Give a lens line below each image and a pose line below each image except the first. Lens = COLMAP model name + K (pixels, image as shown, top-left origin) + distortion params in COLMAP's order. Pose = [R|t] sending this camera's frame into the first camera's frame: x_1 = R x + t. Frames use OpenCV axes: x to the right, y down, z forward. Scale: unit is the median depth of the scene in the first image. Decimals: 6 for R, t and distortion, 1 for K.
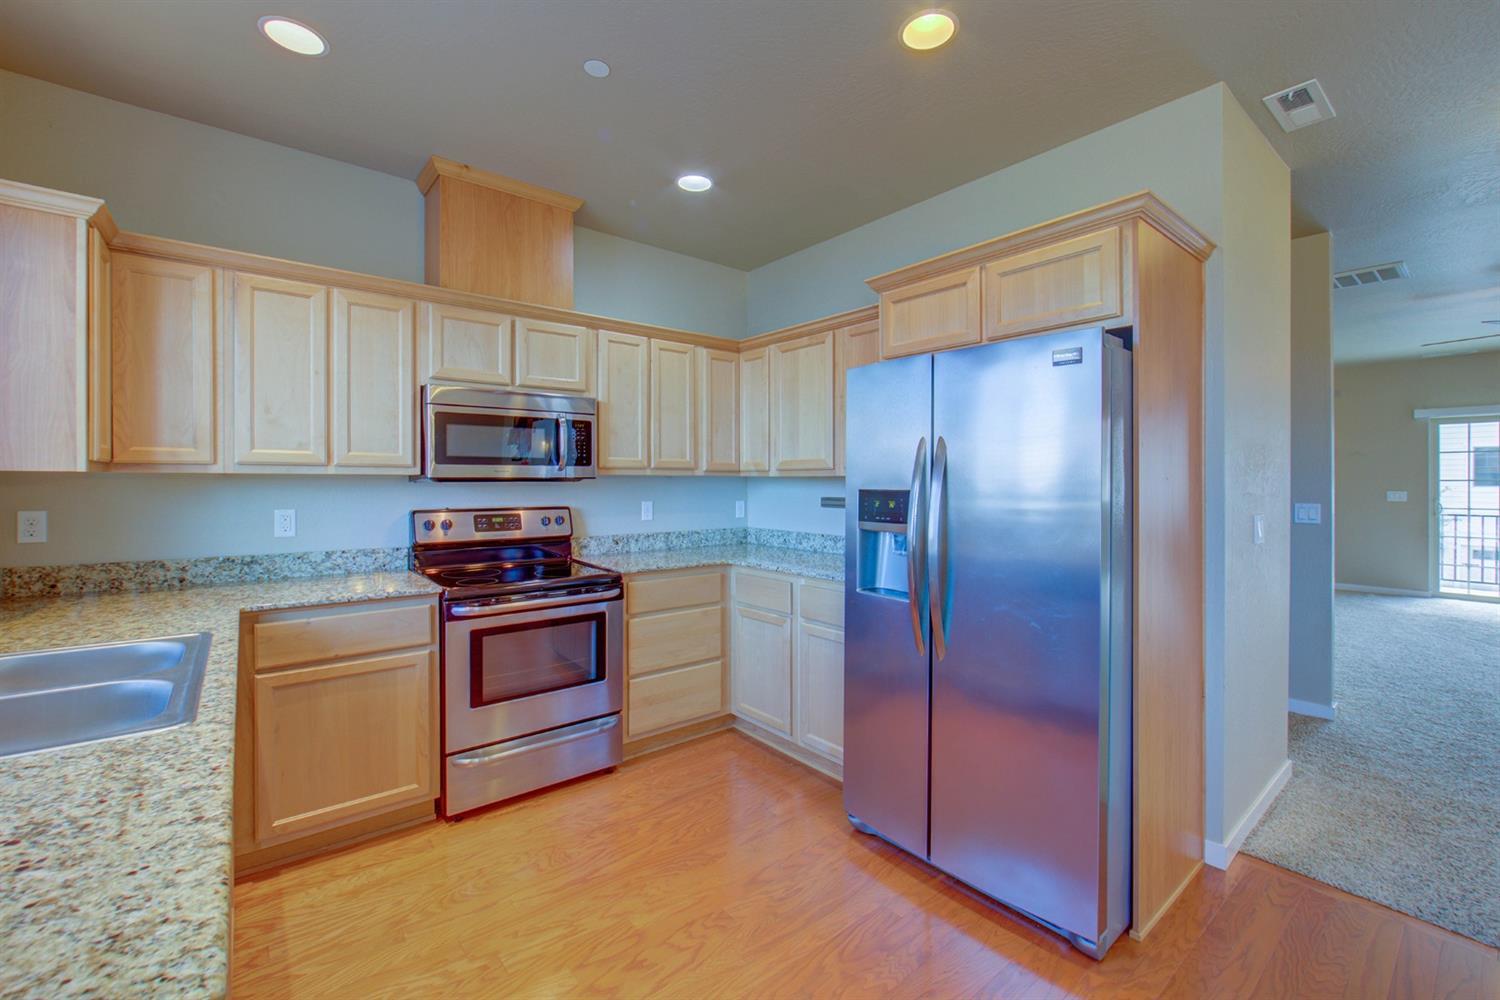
lens RADIAL K [[631.3, 0, 761.5], [0, 631.3, 489.4], [0, 0, 1]] dist [-0.003626, -0.000313]
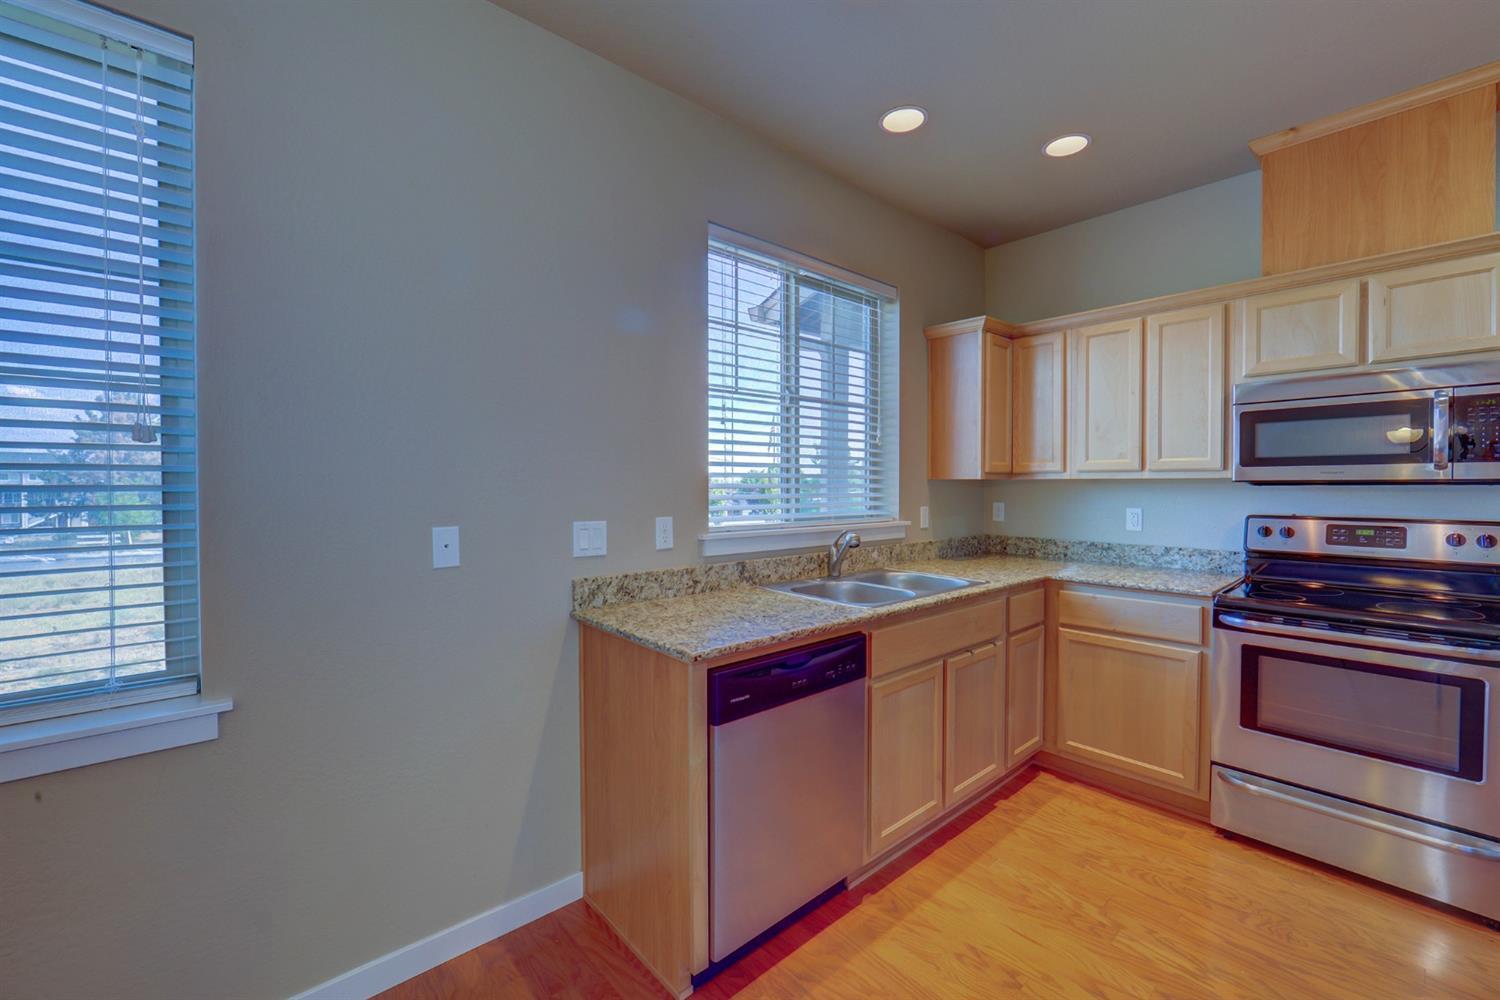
lens RADIAL K [[631.3, 0, 761.1], [0, 631.3, 501.9], [0, 0, 1]] dist [-0.003626, -0.000313]
pose [[0.045370, 0.026519, -0.998618, 0.430889], [-0.012536, 0.999584, 0.025976, -0.002777], [0.998892, 0.011340, 0.045684, 0.239030]]
